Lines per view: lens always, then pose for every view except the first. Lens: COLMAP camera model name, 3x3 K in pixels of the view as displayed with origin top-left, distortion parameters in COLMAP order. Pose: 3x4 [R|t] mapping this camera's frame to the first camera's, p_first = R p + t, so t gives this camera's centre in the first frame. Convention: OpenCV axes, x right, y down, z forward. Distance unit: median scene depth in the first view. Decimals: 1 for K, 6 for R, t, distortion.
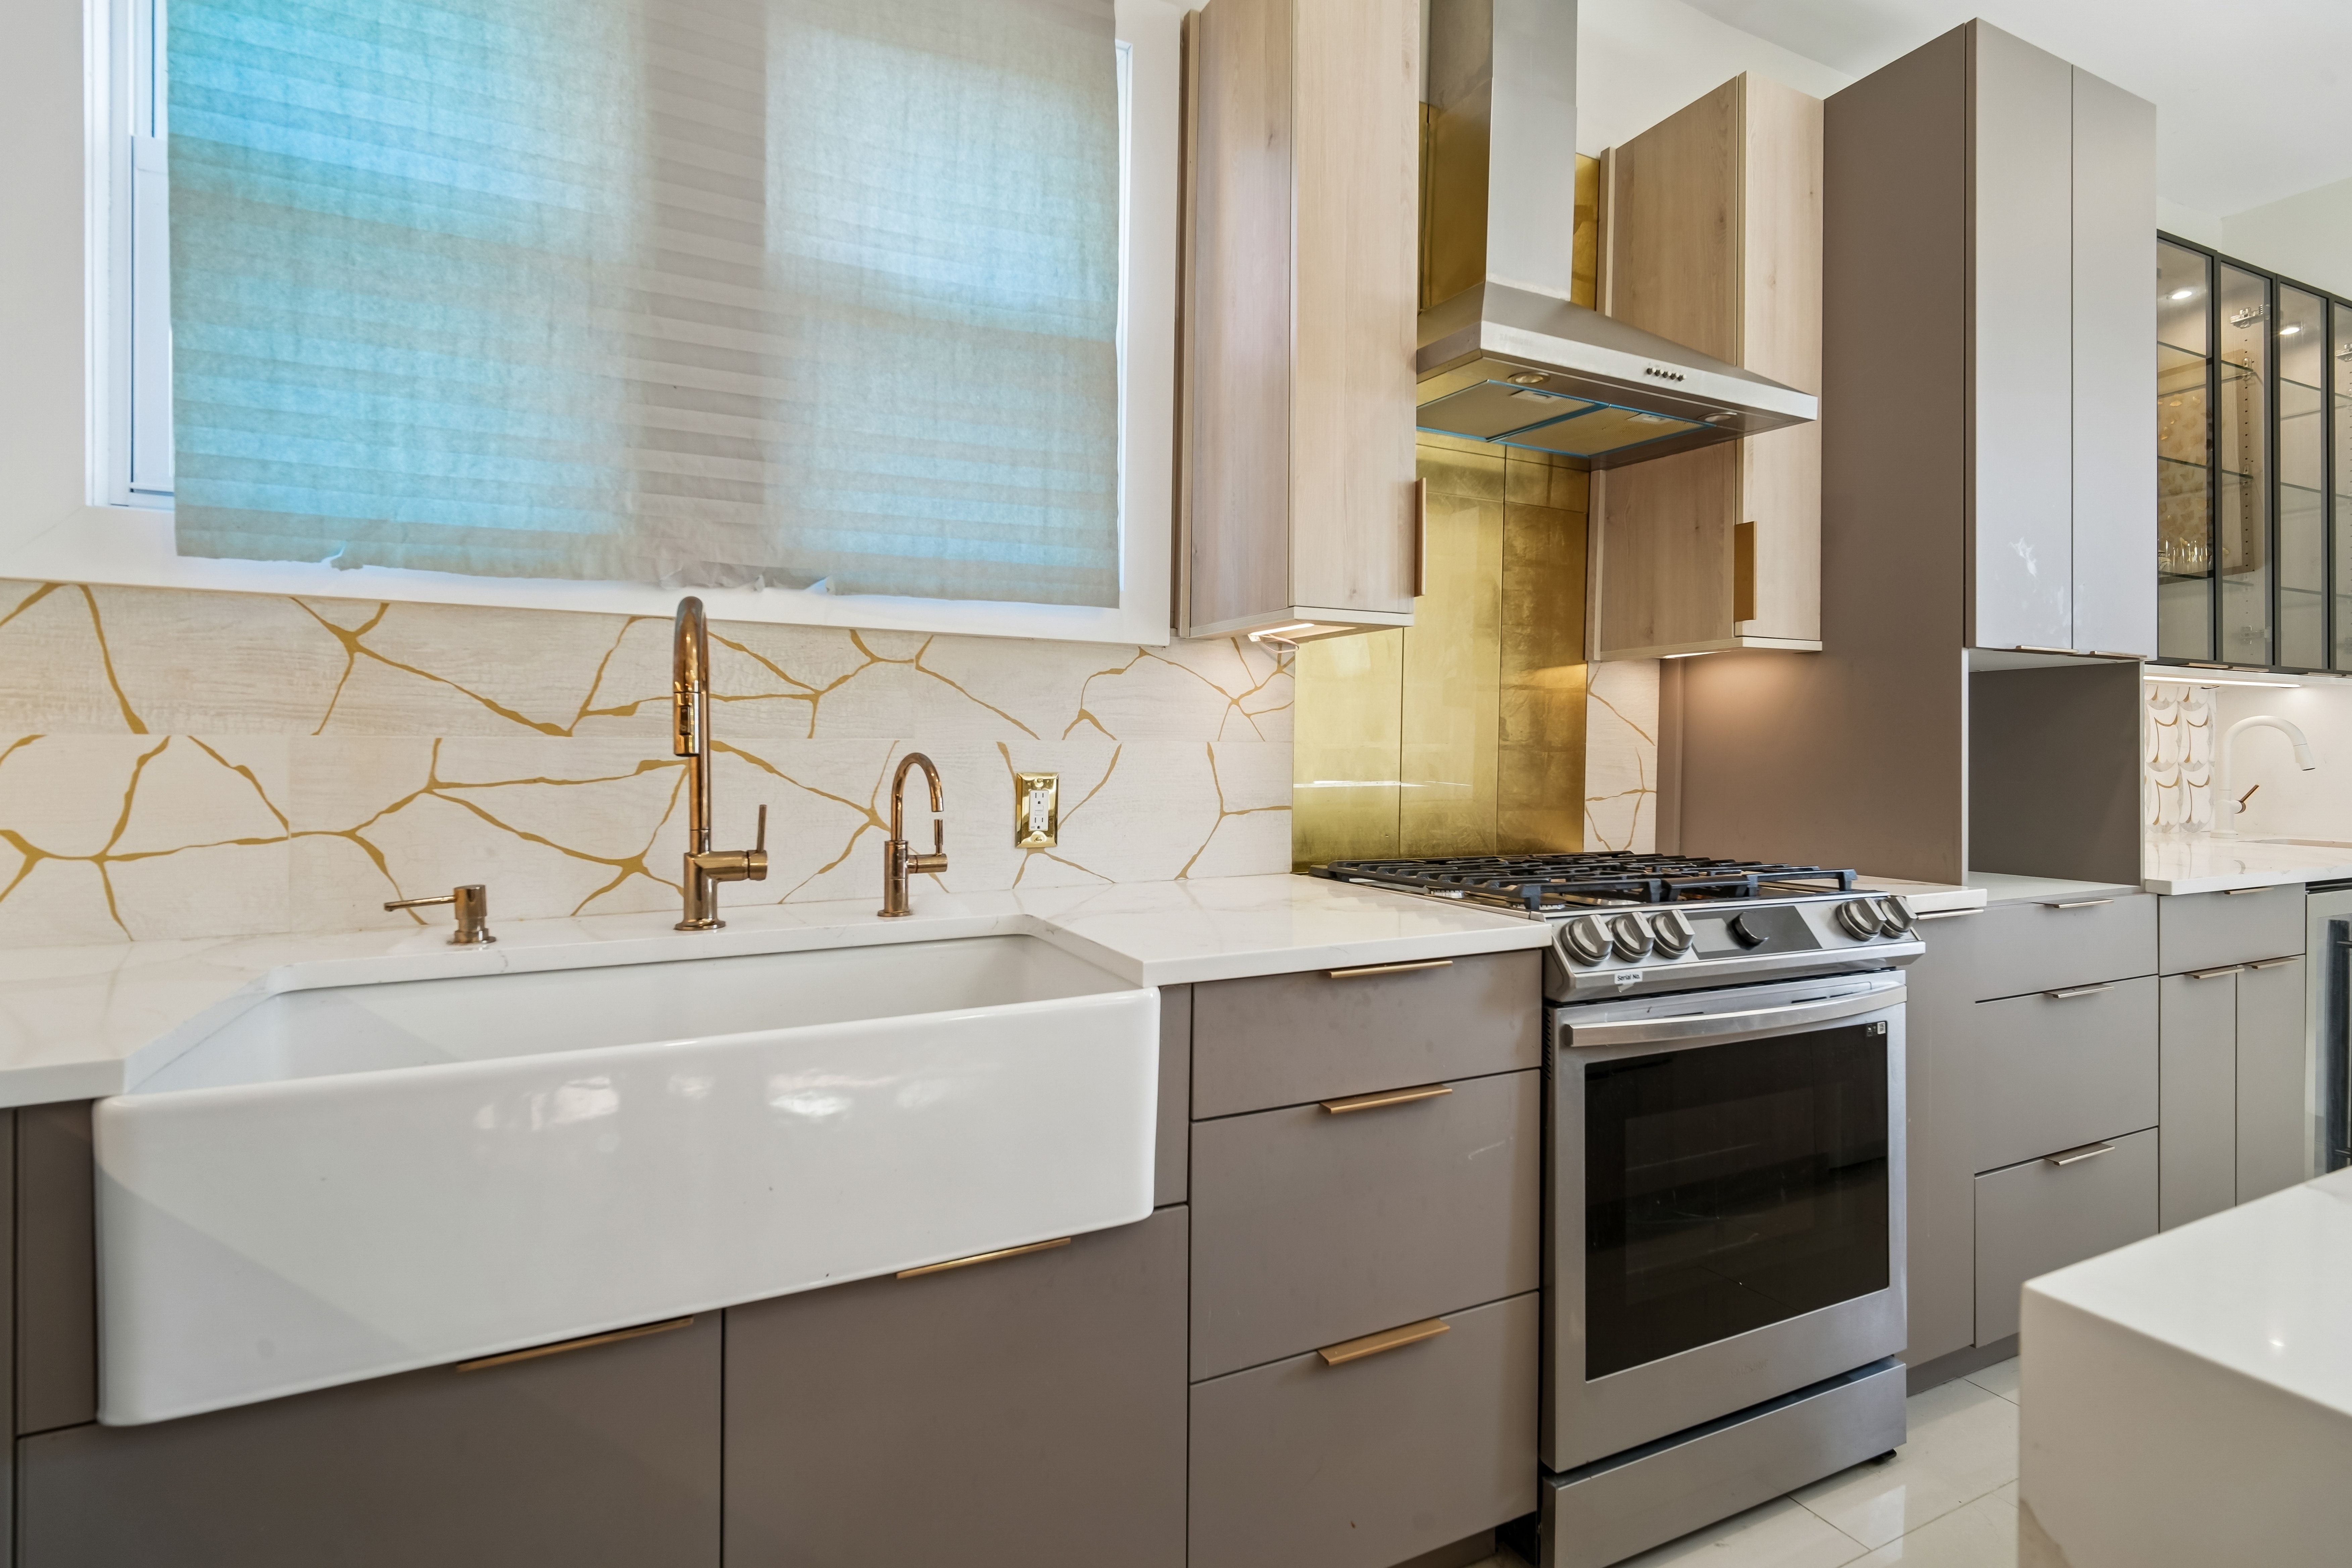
lens RADIAL K [[1111.2, 0, 1183.4], [0, 1111.2, 770.1], [0, 0, 1]] dist [-0.000536, -0.005090]
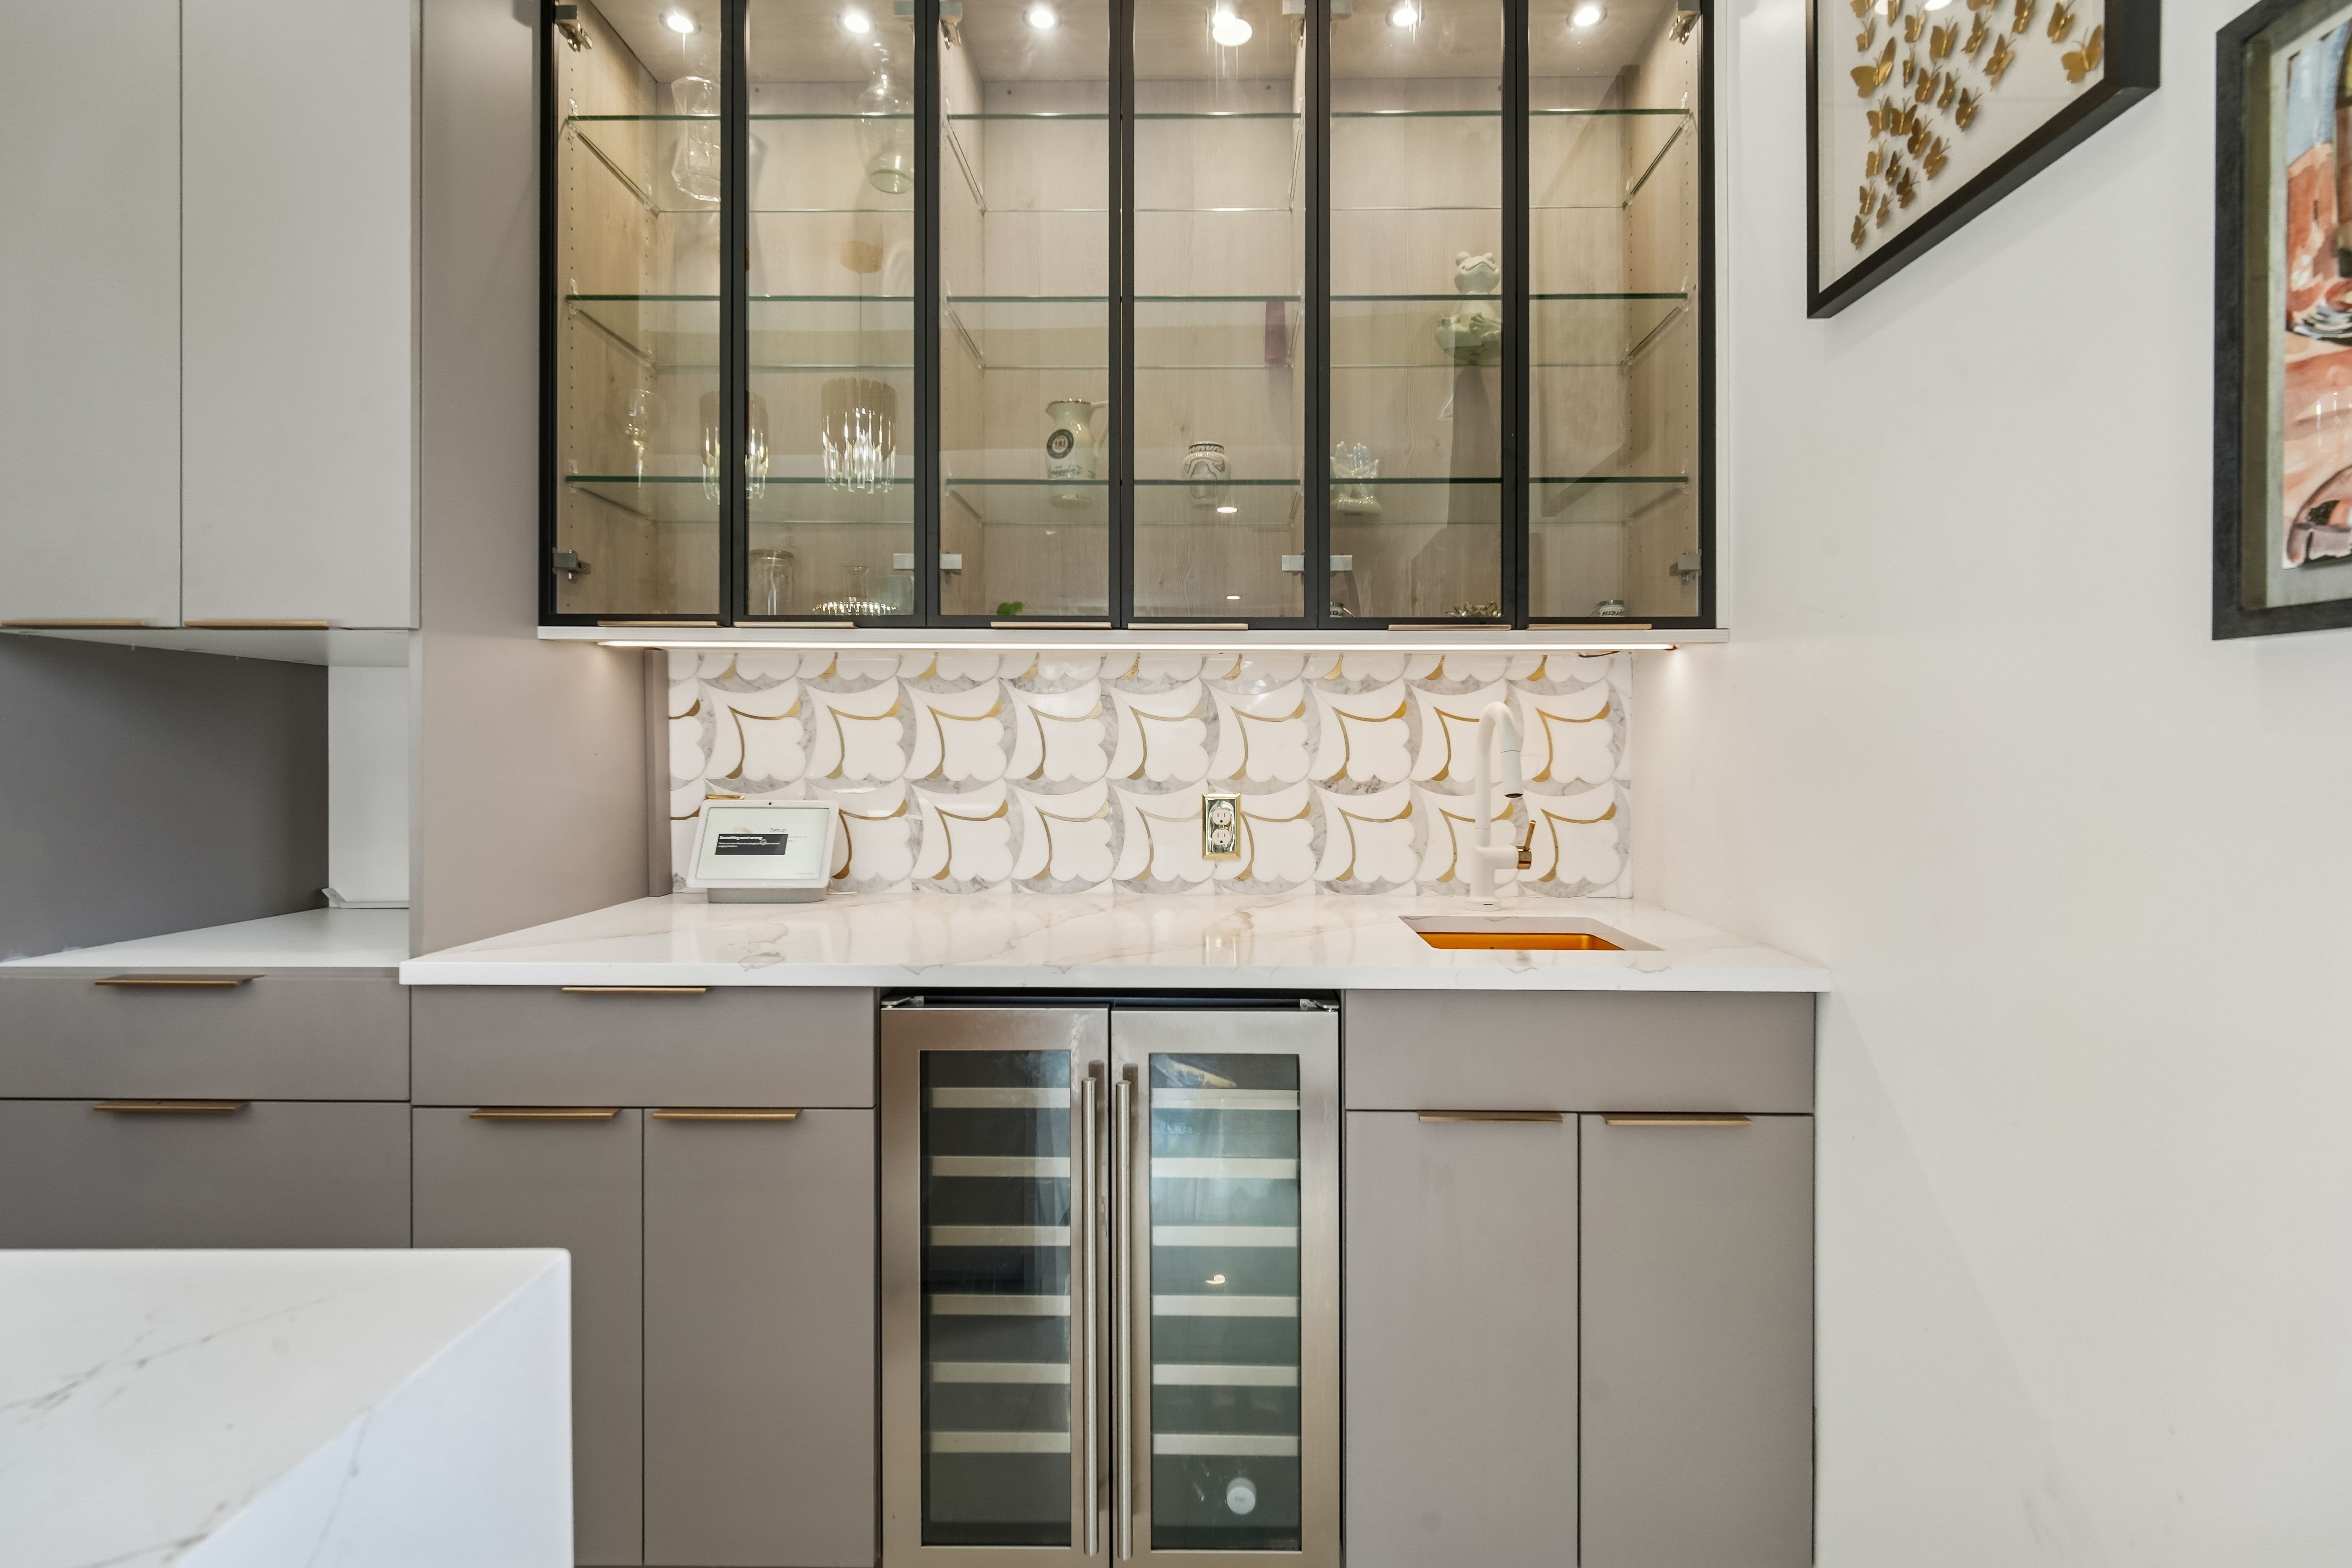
lens RADIAL K [[1111.2, 0, 1205.6], [0, 1111.2, 760.6], [0, 0, 1]] dist [-0.000536, -0.005090]
pose [[0.900530, 0.007634, -0.434726, 2.338849], [-0.006950, 0.999971, 0.003162, -0.040231], [0.434738, 0.000174, 0.900557, 0.853605]]
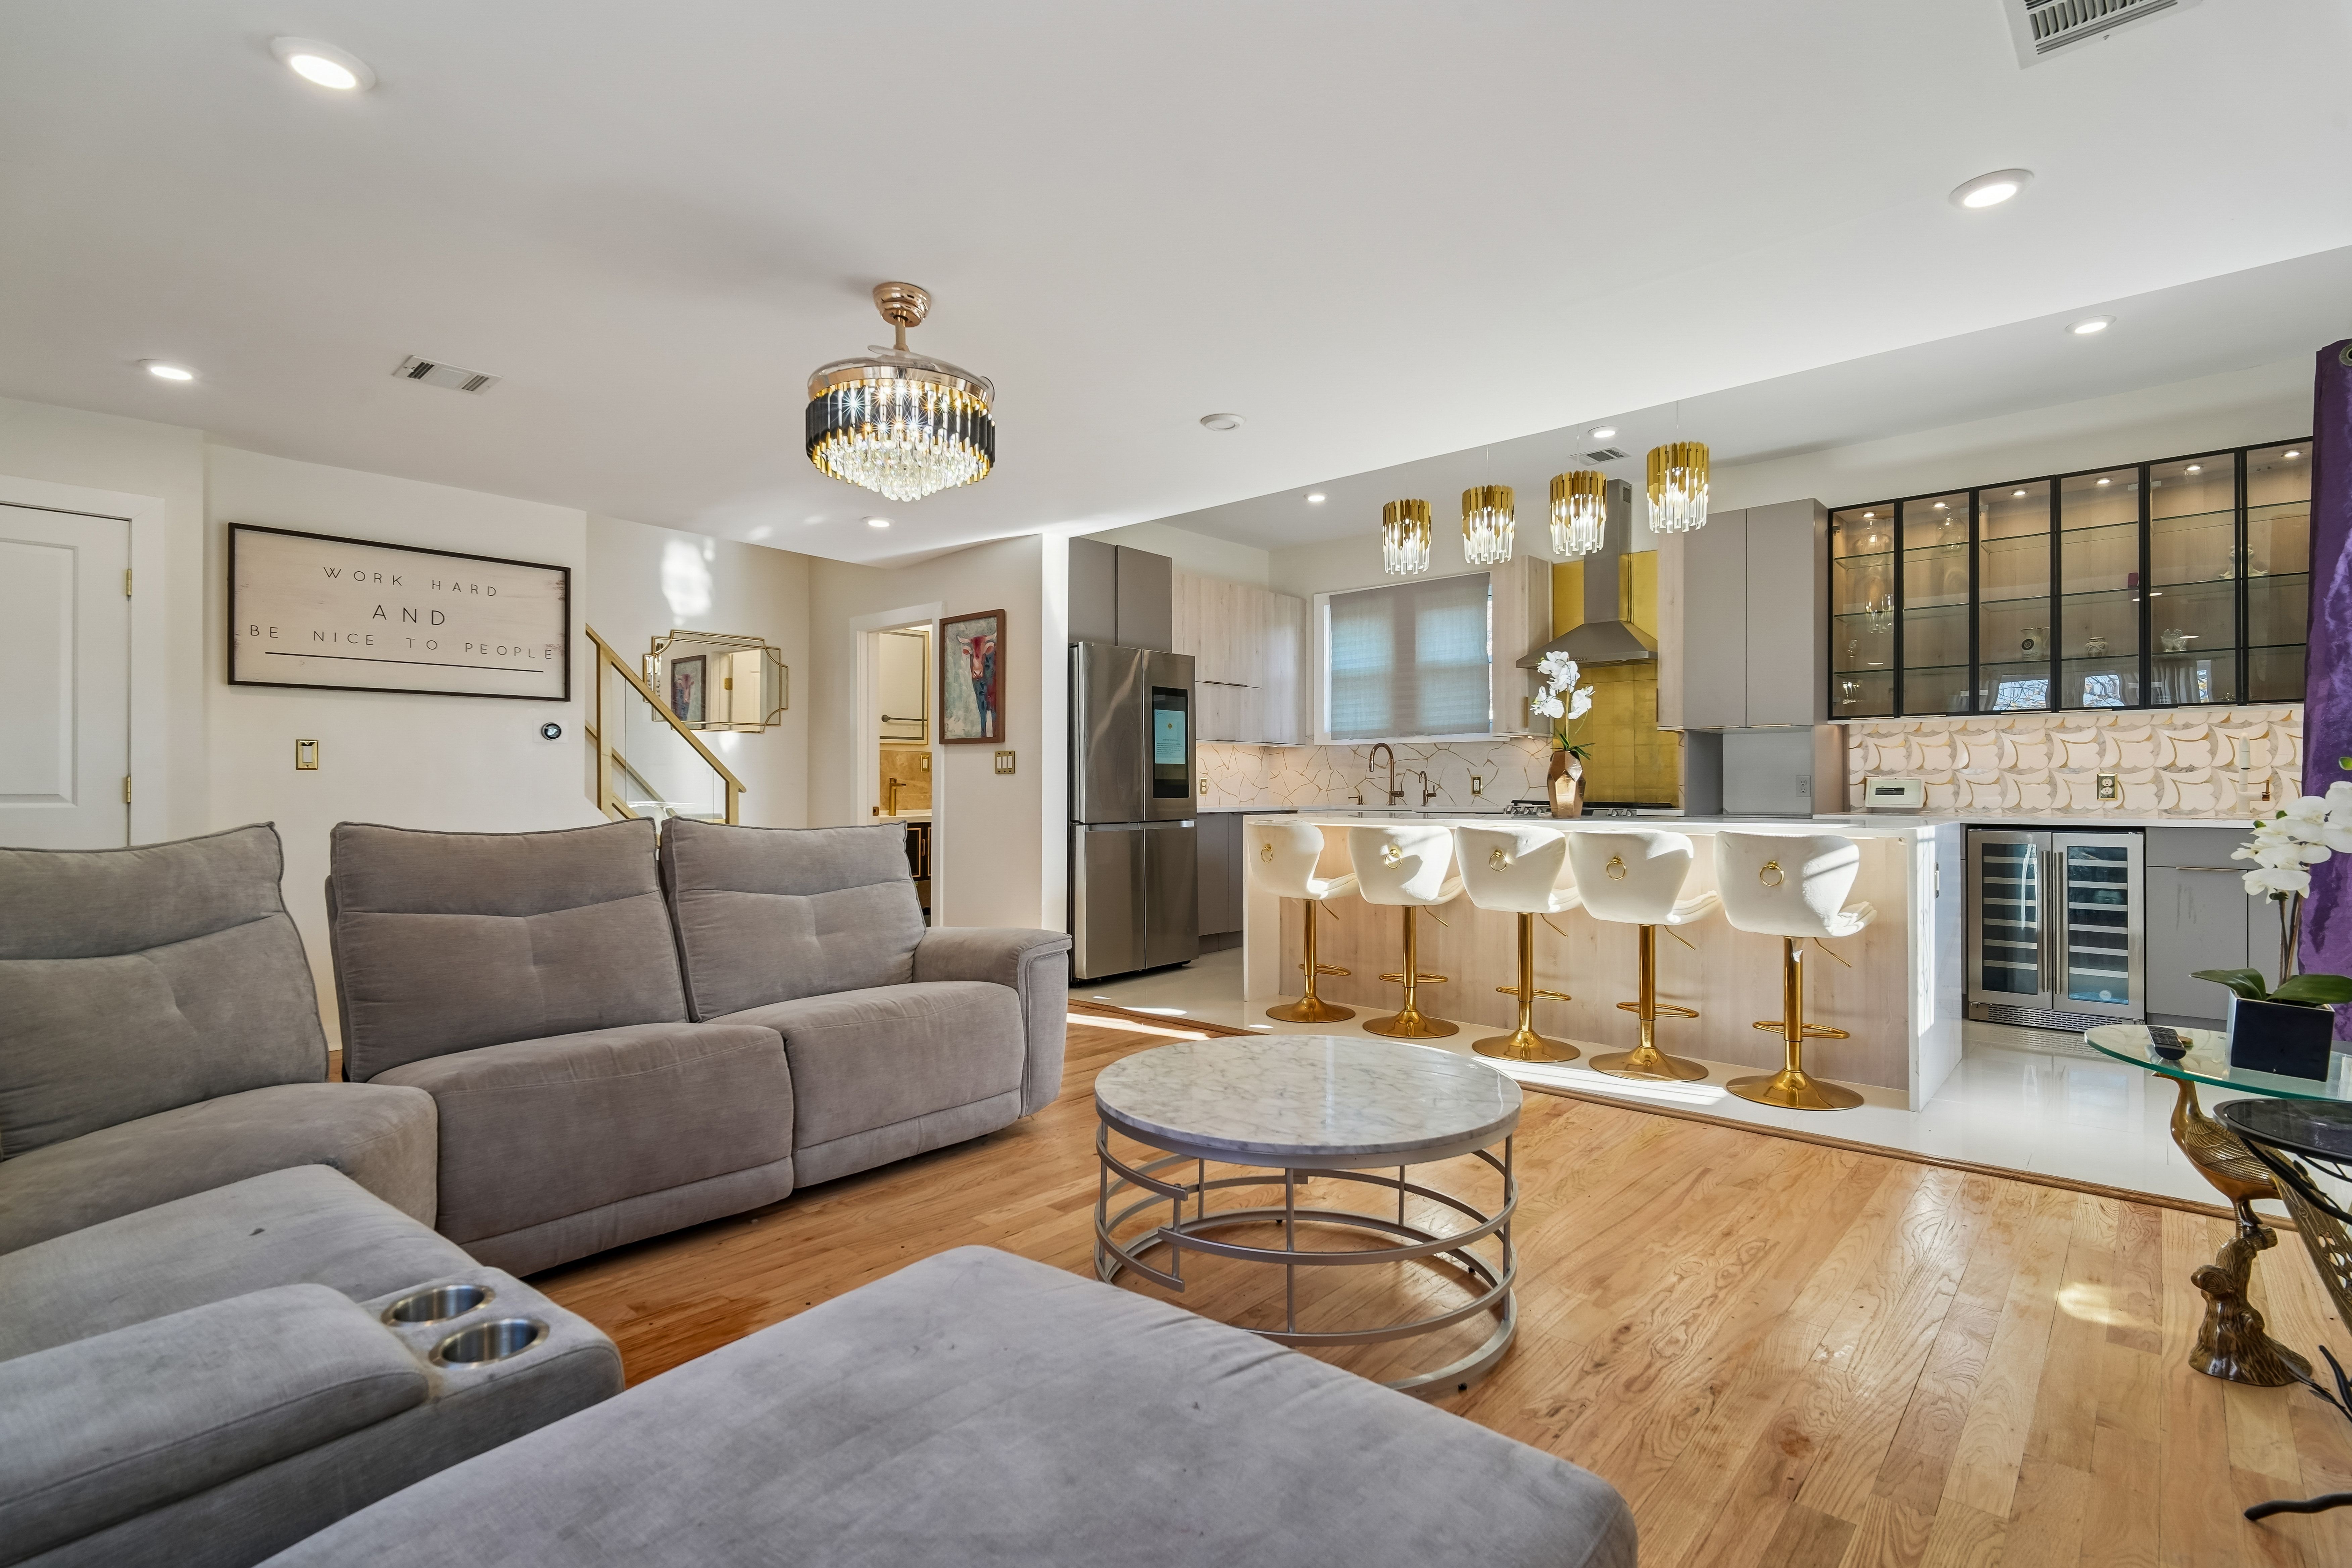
lens RADIAL K [[1111.2, 0, 1180.7], [0, 1111.2, 790.0], [0, 0, 1]] dist [-0.000536, -0.005090]
pose [[0.374270, 0.003467, -0.927313, 3.824786], [-0.004067, 0.999990, 0.002097, 0.060827], [0.927311, 0.002987, 0.374280, -1.763851]]
